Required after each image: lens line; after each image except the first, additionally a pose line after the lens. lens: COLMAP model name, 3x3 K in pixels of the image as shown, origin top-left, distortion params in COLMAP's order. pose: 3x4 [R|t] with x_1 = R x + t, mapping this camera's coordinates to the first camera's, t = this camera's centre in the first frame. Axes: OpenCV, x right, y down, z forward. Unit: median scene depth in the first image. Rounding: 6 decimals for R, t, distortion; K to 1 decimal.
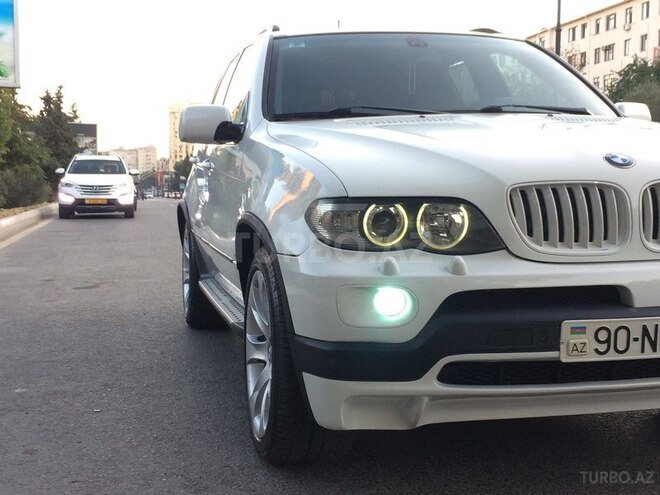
lens RADIAL K [[900.5, 0, 330.0], [0, 900.5, 247.5], [0, 0, 1]] dist [0.037935, 0.083284]
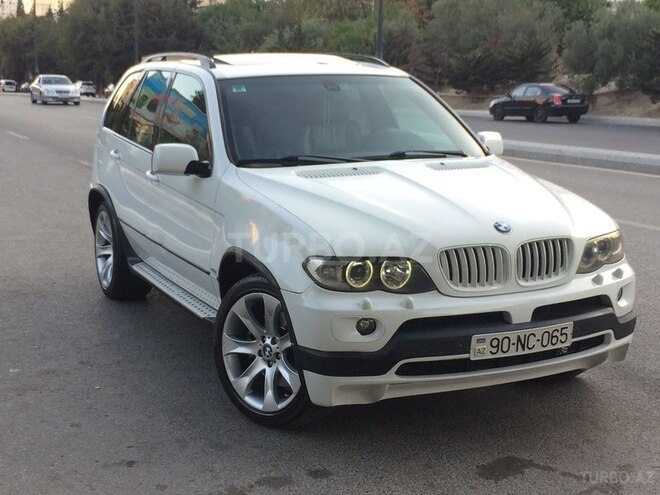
lens RADIAL K [[980.6, 0, 330.0], [0, 980.6, 247.5], [0, 0, 1]] dist [0.080670, -0.007603]
pose [[0.976700, -0.019827, 0.213690, -0.341142], [-0.001944, 0.994865, 0.101195, -0.236939], [-0.214599, -0.099253, 0.971646, -0.600244]]
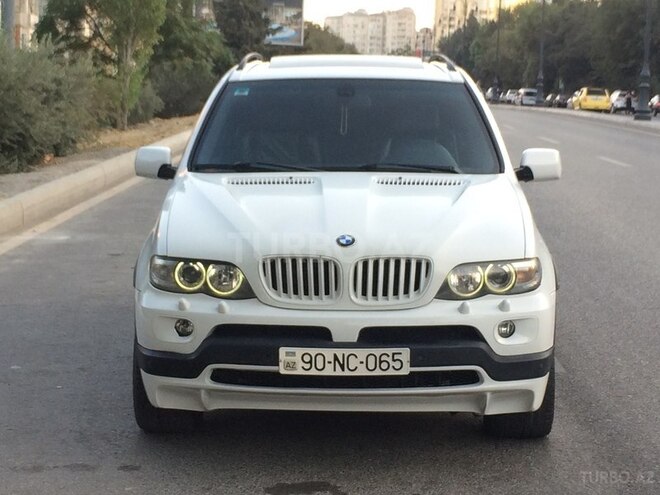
lens RADIAL K [[1431.0, 0, 330.0], [0, 1431.0, 247.5], [0, 0, 1]] dist [0.020628, -0.030979]
pose [[0.970976, 0.057146, -0.232252, 0.844049], [-0.045883, 0.997507, 0.053614, -0.211551], [0.234736, -0.041402, 0.971177, -1.278680]]
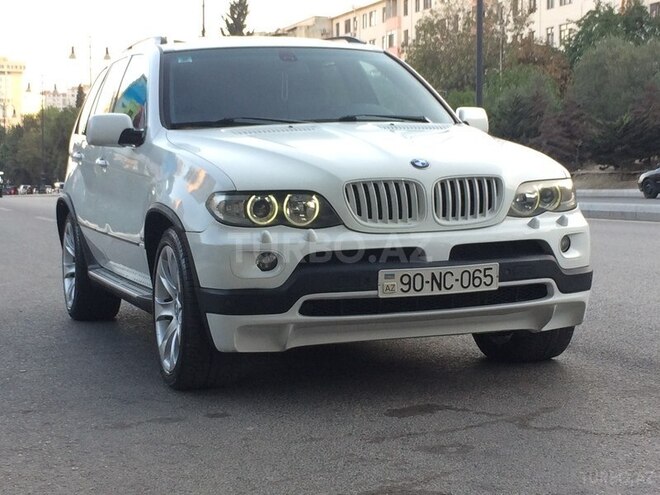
lens RADIAL K [[1251.0, 0, 330.0], [0, 1251.0, 247.5], [0, 0, 1]] dist [0.099091, -0.003114]
pose [[0.993863, -0.014669, 0.109639, -0.052335], [0.015882, 0.999822, -0.010195, 0.058643], [-0.109470, 0.011874, 0.993919, -1.018840]]
